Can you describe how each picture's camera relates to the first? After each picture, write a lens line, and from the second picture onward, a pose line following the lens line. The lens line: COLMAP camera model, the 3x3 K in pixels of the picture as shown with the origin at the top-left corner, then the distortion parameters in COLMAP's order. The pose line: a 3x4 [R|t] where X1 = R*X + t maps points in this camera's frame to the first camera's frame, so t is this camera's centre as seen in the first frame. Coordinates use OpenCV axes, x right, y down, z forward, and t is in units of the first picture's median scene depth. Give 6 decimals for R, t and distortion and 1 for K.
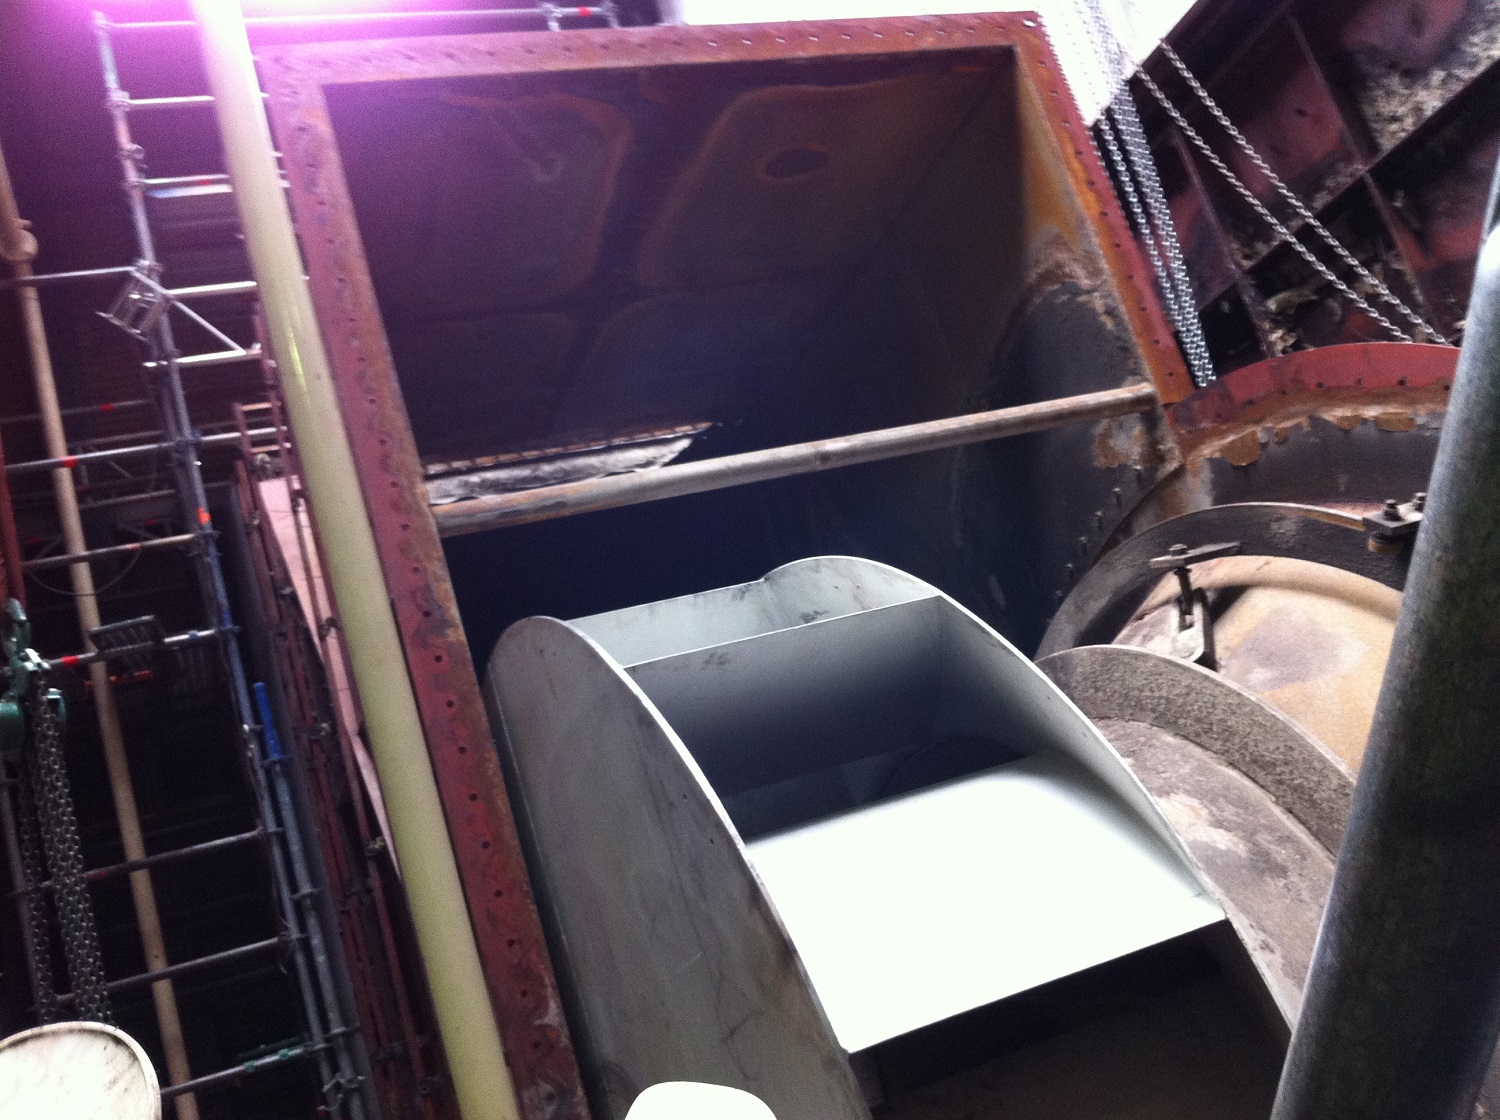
lens RADIAL K [[1444.5, 0, 714.7], [0, 1444.5, 566.3], [0, 0, 1]] dist [0.114295, -0.353103]
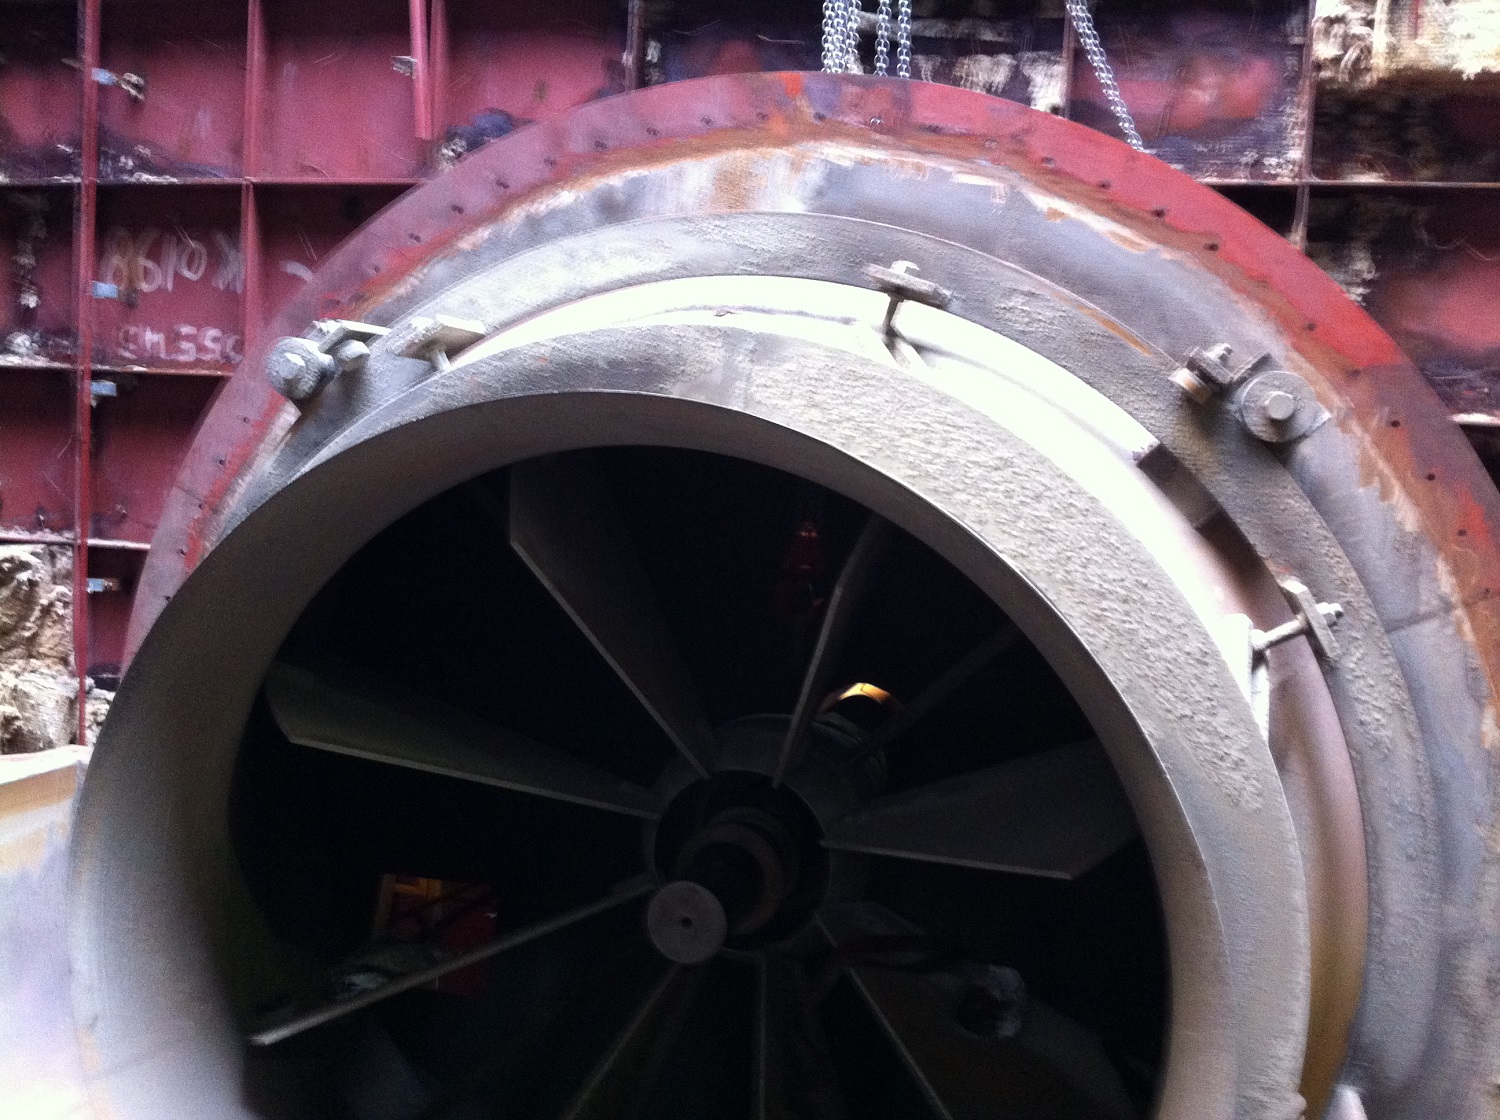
lens RADIAL K [[1444.5, 0, 714.7], [0, 1444.5, 566.3], [0, 0, 1]] dist [0.114295, -0.353103]
pose [[0.496283, 0.251405, 0.830963, -0.345921], [-0.413904, 0.909887, -0.028083, 0.207053], [-0.763142, -0.330002, 0.555619, 0.649938]]
